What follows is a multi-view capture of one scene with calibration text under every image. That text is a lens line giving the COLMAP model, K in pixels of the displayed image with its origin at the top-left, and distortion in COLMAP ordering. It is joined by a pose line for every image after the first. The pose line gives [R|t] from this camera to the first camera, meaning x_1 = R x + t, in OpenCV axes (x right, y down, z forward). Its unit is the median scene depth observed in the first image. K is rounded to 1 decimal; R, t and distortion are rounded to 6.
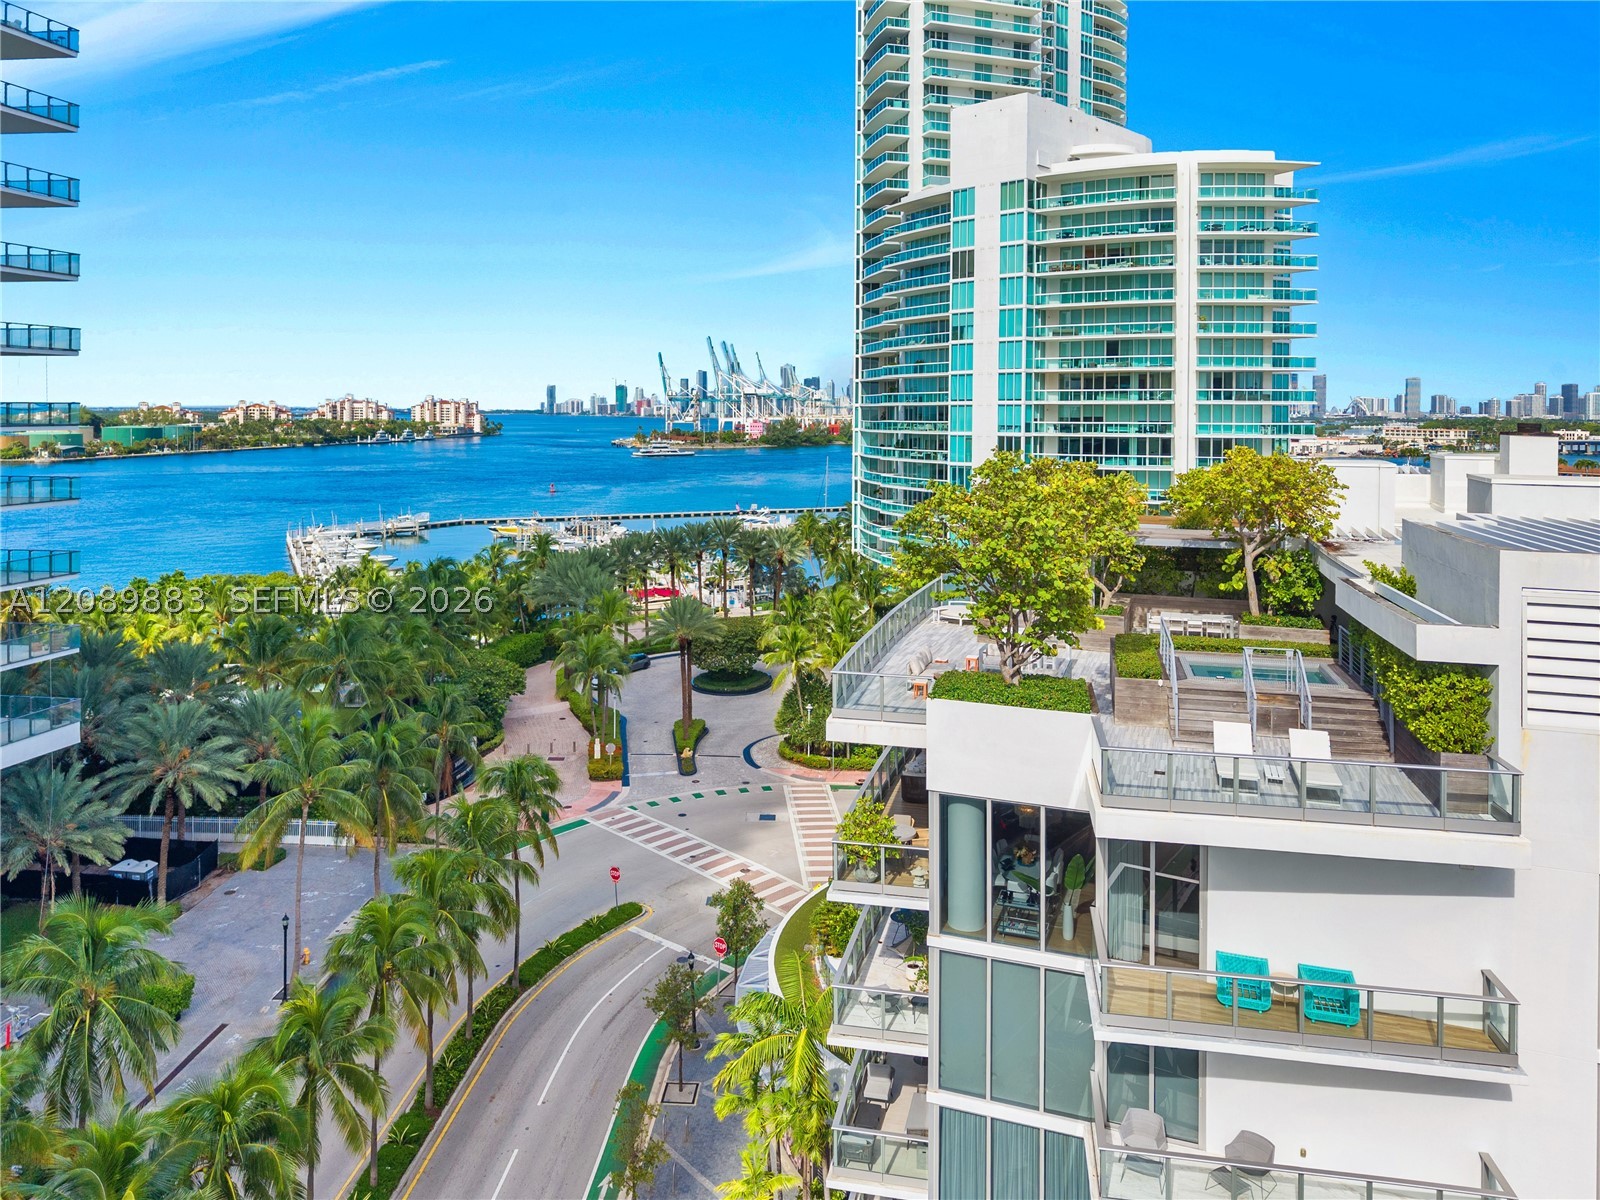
lens RADIAL K [[1144.4, 0, 800.0], [0, 1144.4, 600.0], [0, 0, 1]] dist [-0.004268, -0.002209]
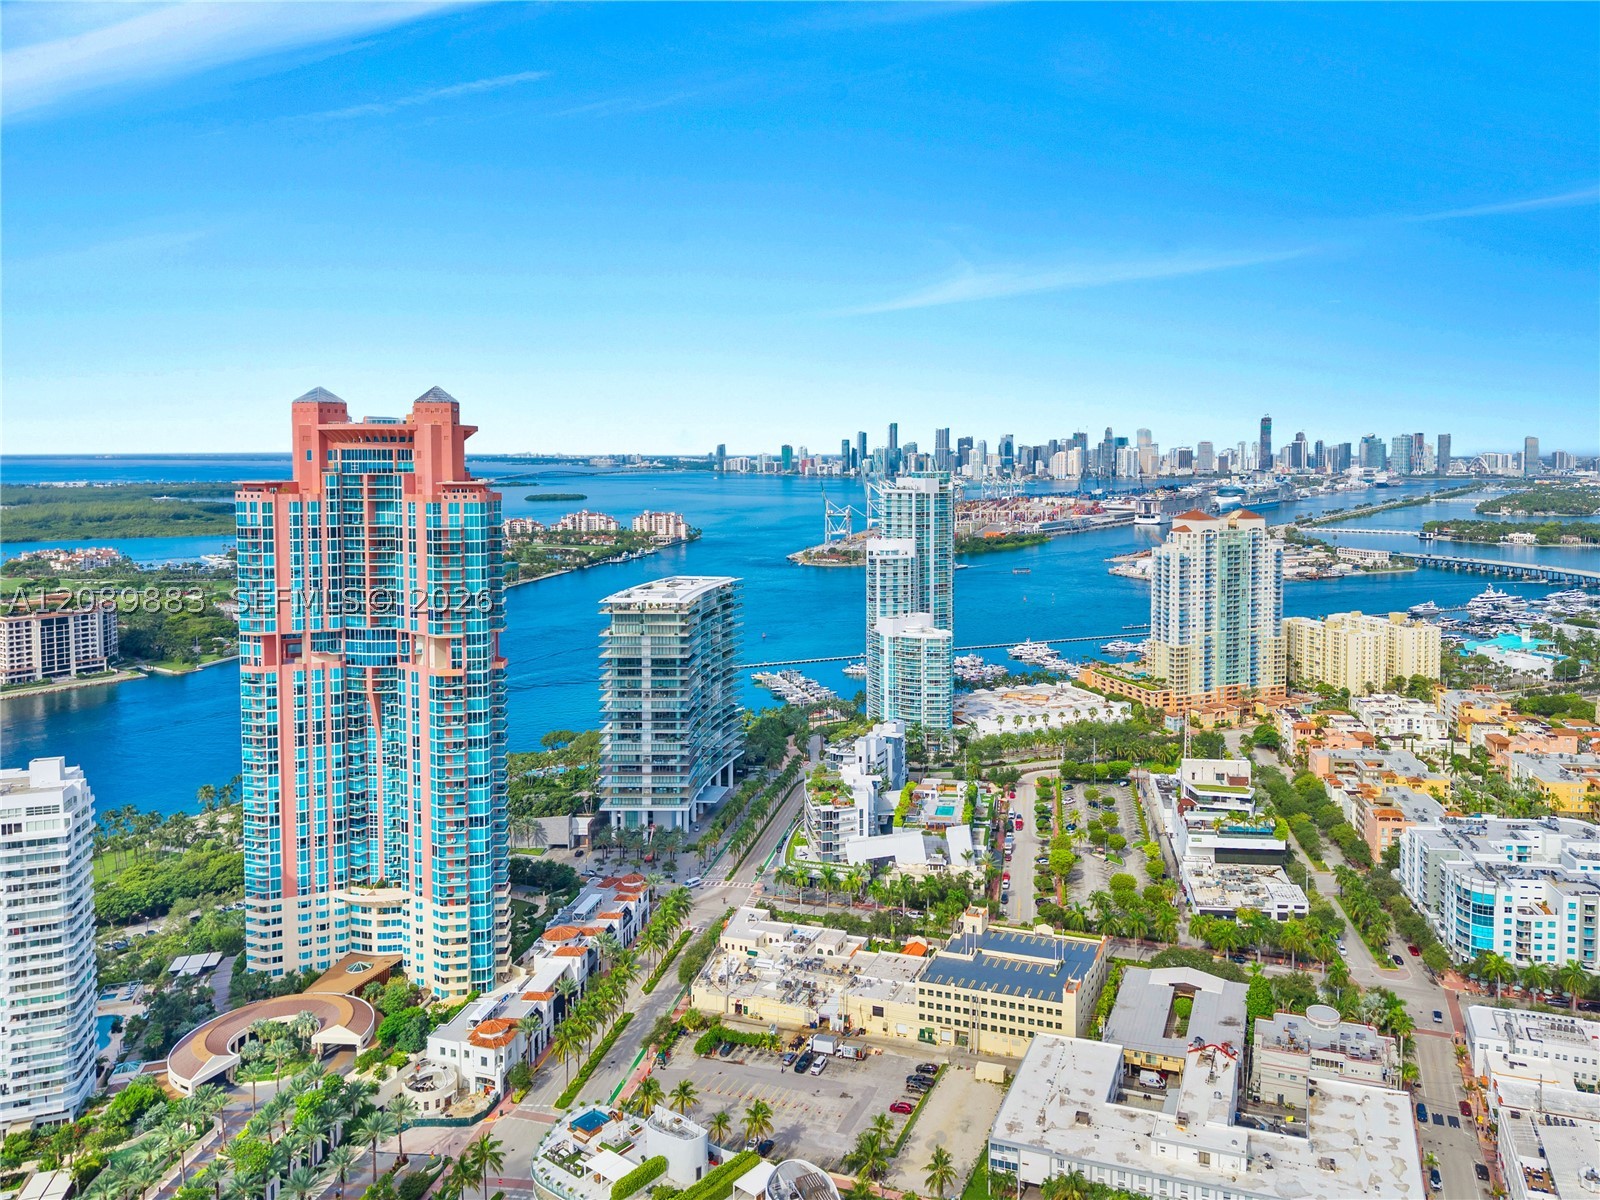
lens RADIAL K [[1144.4, 0, 800.0], [0, 1144.4, 600.0], [0, 0, 1]] dist [-0.004268, -0.002209]
pose [[0.989482, -0.019341, -0.143360, 0.033100], [0.013799, 0.999122, -0.039548, -0.022005], [0.143999, 0.037154, 0.988880, -0.251557]]
